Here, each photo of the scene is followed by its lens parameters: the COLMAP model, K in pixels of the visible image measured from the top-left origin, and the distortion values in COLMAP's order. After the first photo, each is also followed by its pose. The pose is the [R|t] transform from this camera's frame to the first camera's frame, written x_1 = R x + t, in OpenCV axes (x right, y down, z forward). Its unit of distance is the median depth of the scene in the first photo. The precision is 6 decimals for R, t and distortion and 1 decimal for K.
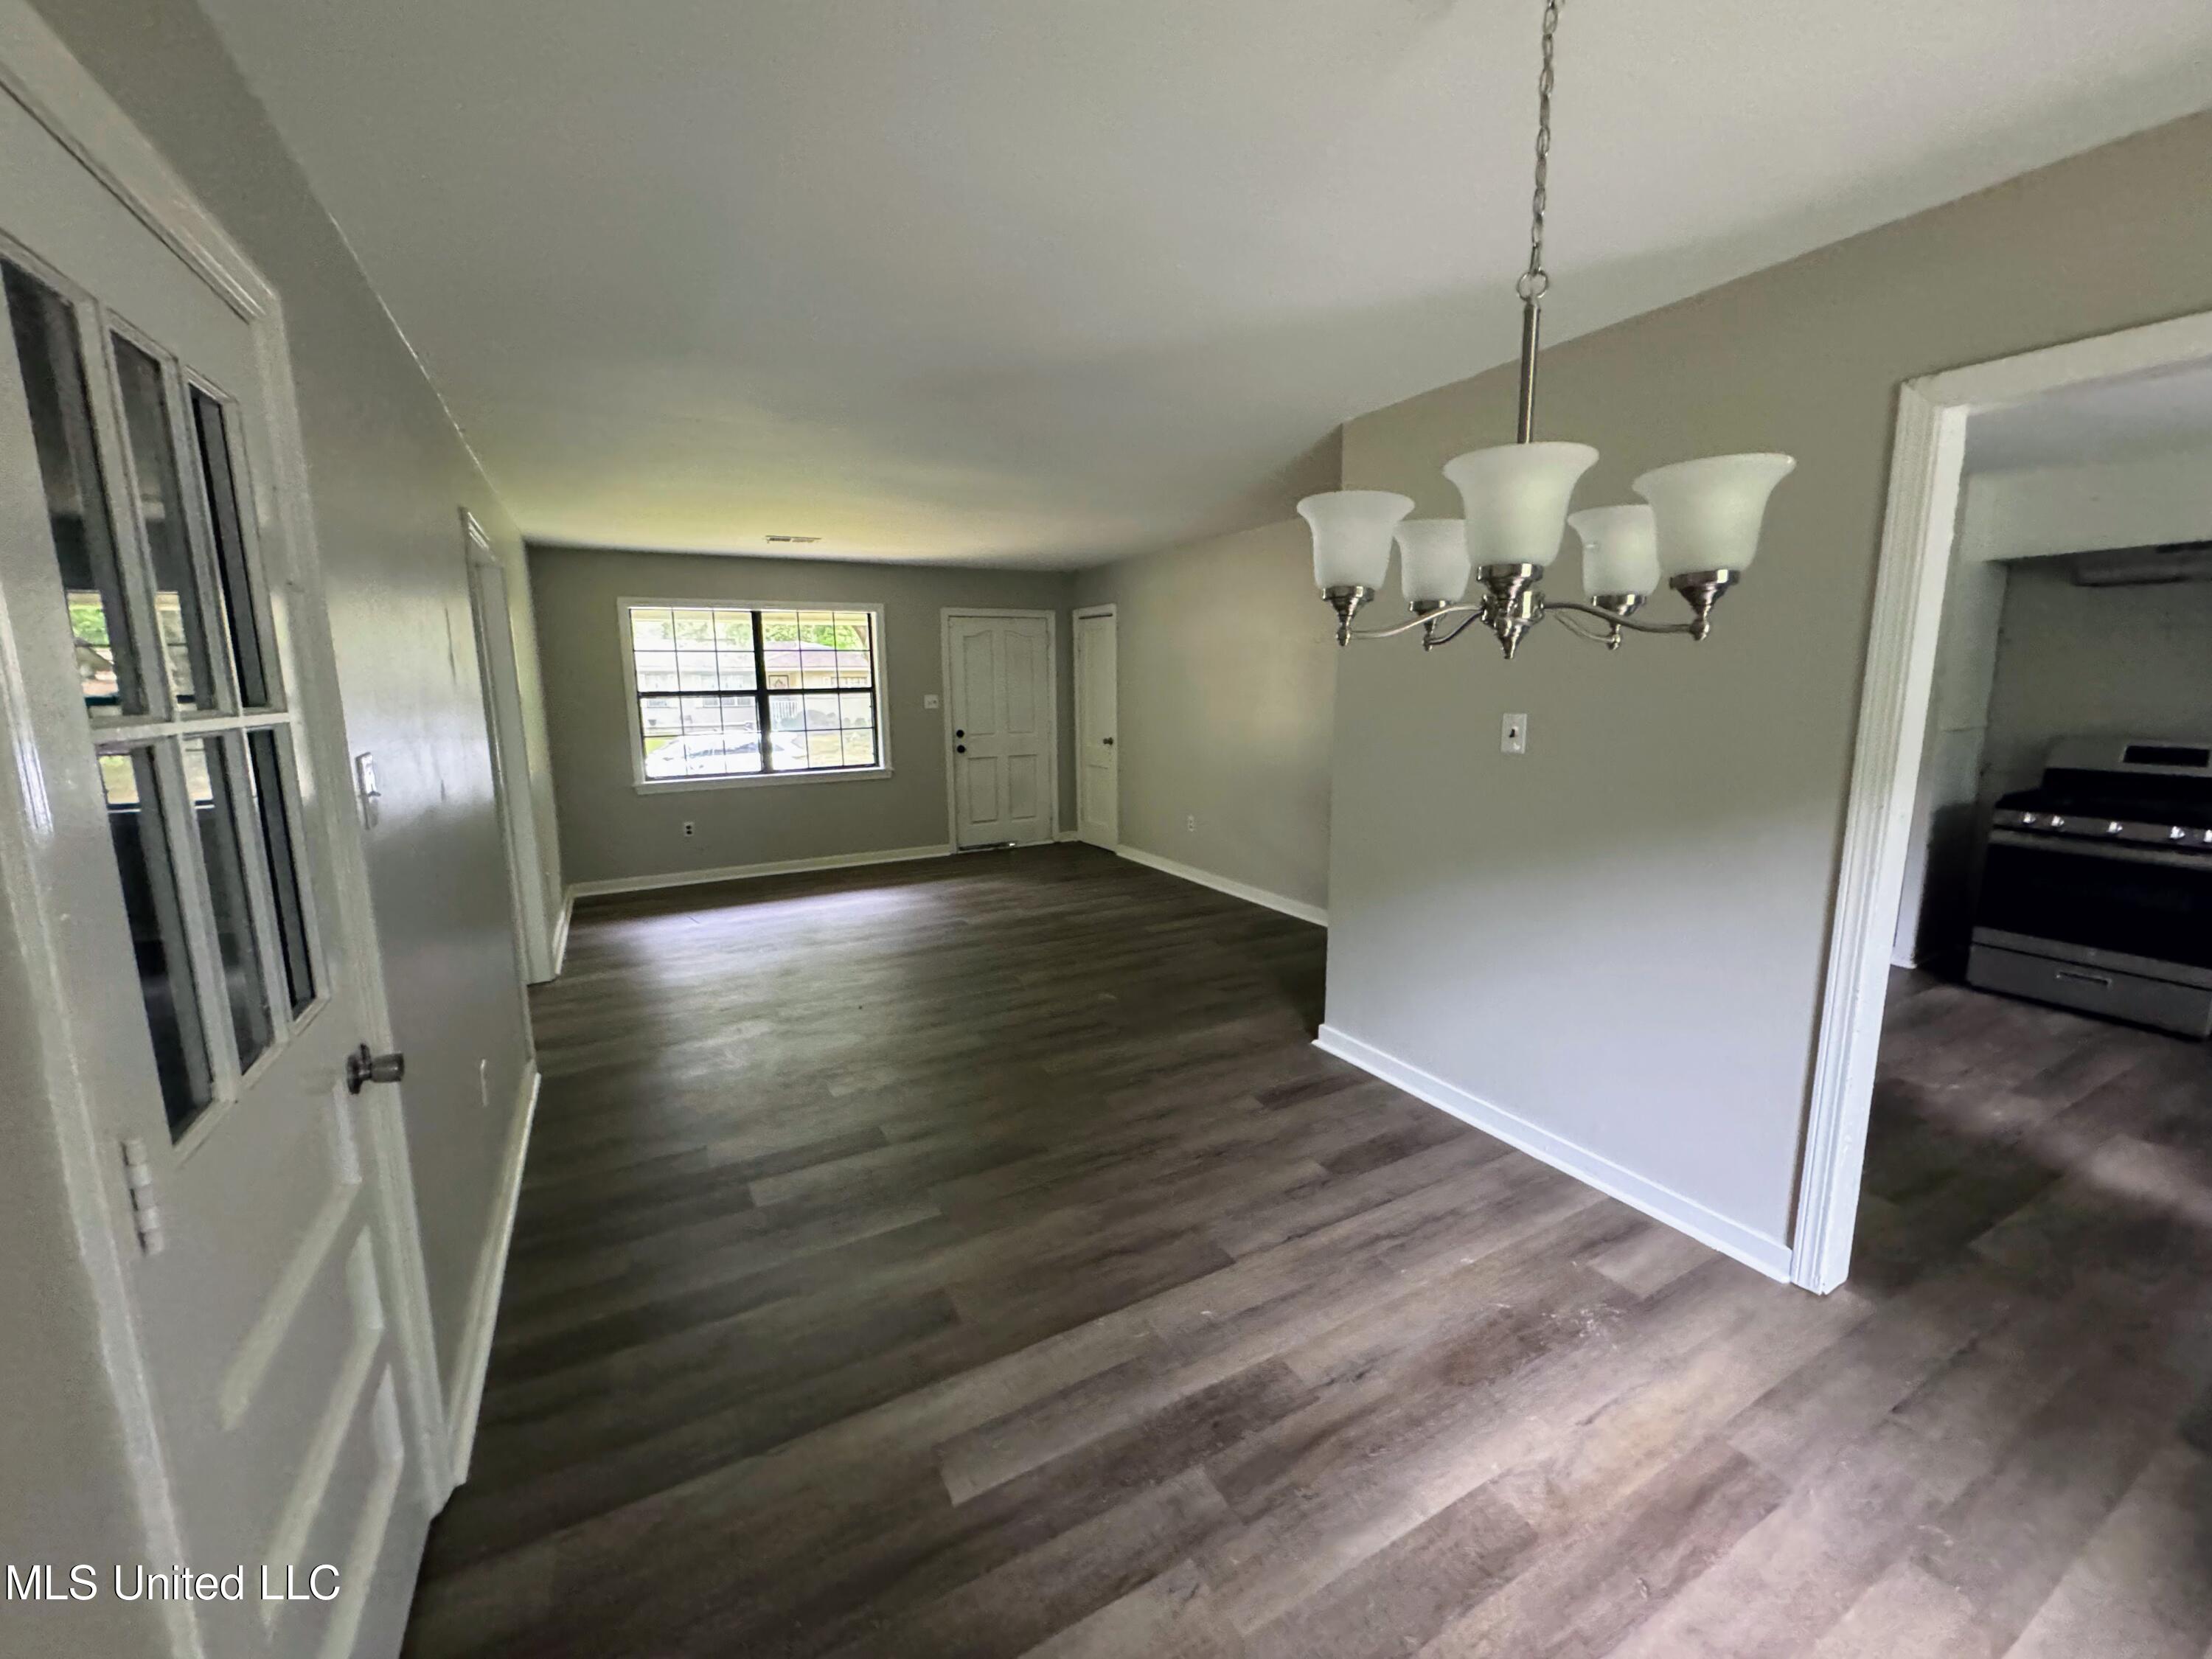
lens RADIAL K [[886.5, 0, 1108.4], [0, 886.5, 821.6], [0, 0, 1]] dist [-0.000303, 0.000103]
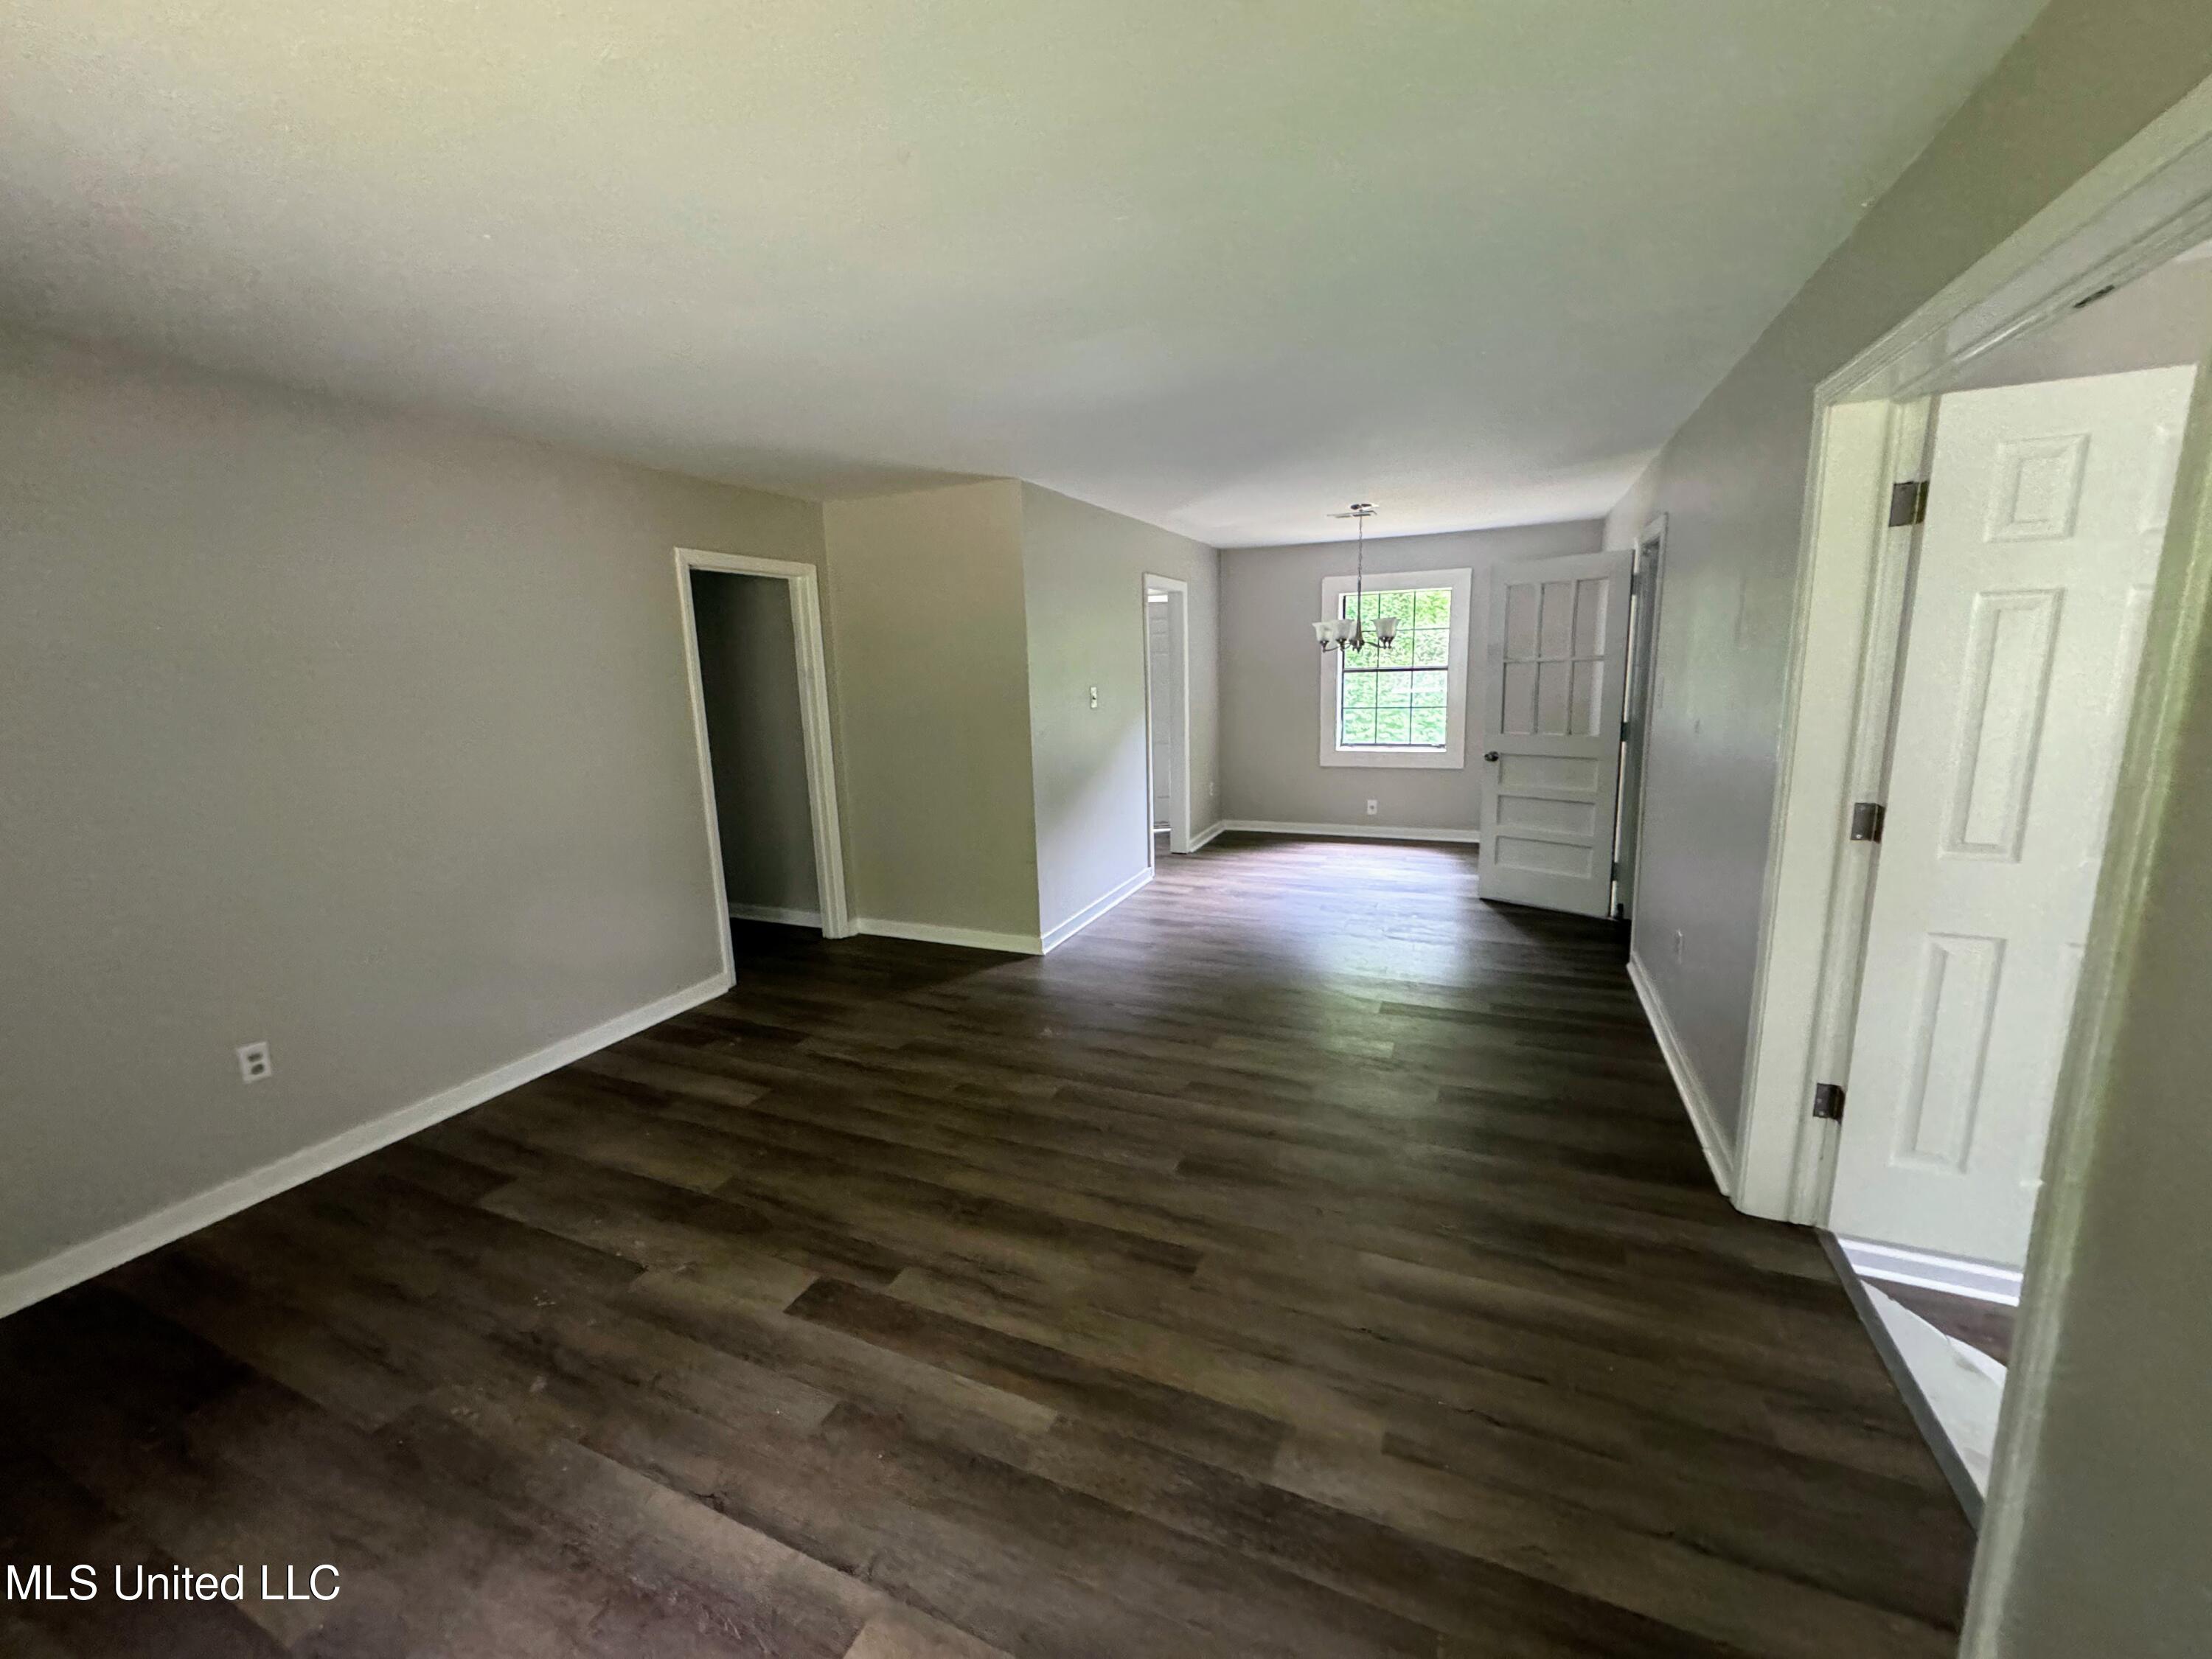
lens RADIAL K [[886.5, 0, 1104.5], [0, 886.5, 829.9], [0, 0, 1]] dist [-0.000303, 0.000103]
pose [[-0.613907, -0.115640, 0.780862, -0.566353], [0.169616, 0.946781, 0.273561, -0.180785], [-0.770940, 0.300388, -0.561622, 1.122076]]
